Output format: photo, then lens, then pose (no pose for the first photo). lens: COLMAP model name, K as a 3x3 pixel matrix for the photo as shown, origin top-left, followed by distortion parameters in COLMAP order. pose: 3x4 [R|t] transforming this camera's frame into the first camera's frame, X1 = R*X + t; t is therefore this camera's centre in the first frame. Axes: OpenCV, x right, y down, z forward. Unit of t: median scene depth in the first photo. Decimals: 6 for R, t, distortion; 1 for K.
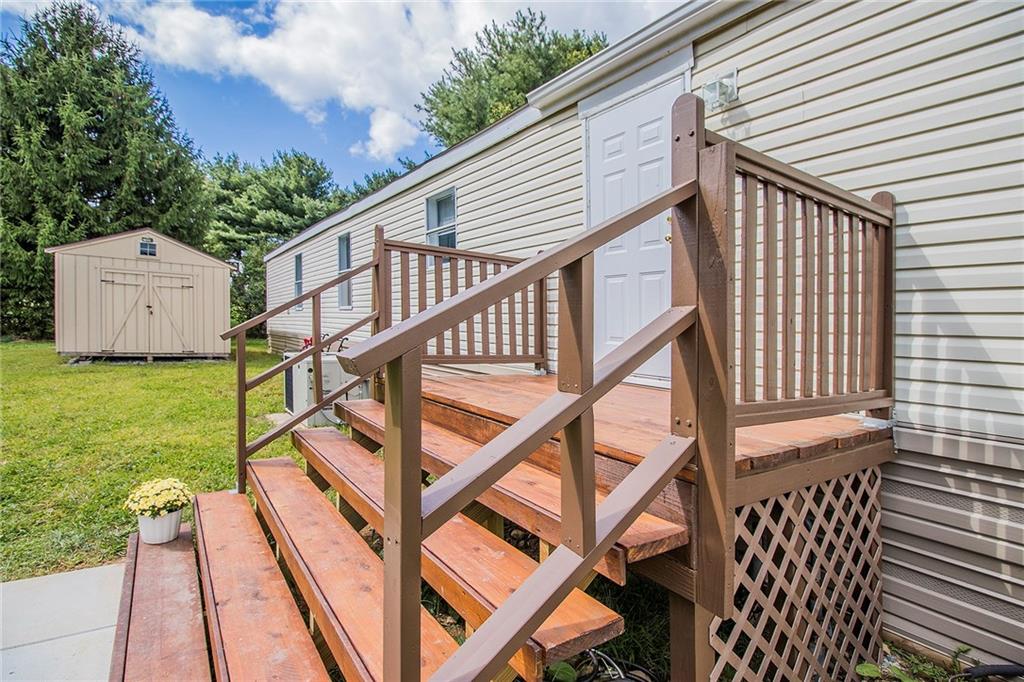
lens RADIAL K [[484.1, 0, 511.7], [0, 484.1, 320.8], [0, 0, 1]] dist [0.000041, -0.000183]
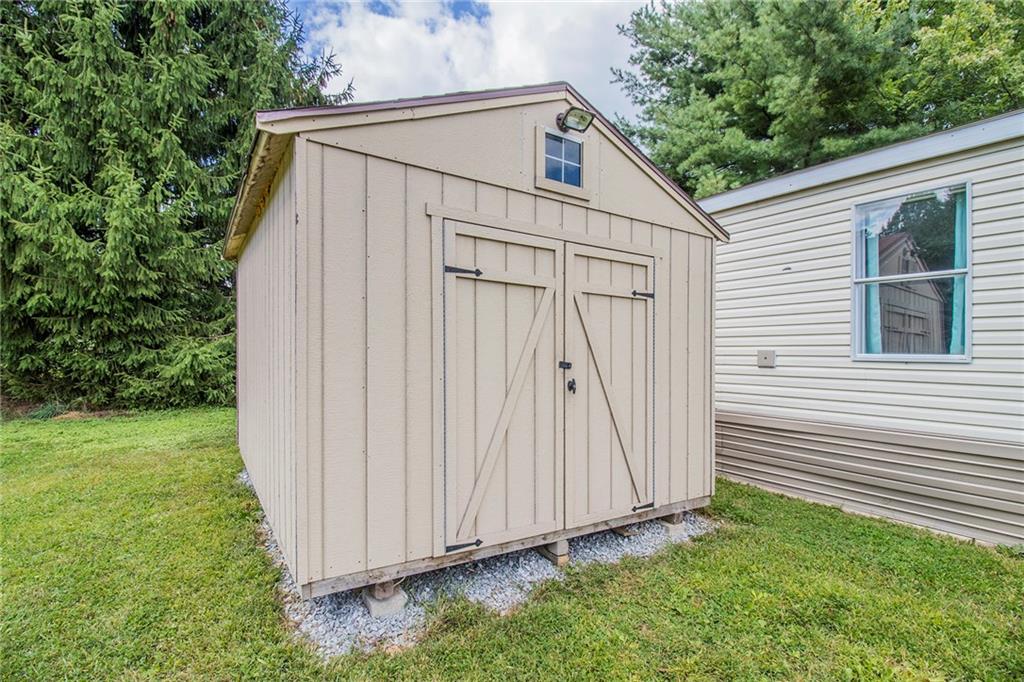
lens RADIAL K [[496.4, 0, 512.0], [0, 496.4, 341.0], [0, 0, 1]] dist [0.000957, -0.000052]
pose [[0.999230, -0.011545, -0.037501, -0.537057], [0.010977, 0.999822, -0.015314, -0.027059], [0.037671, 0.014890, 0.999179, 0.497552]]
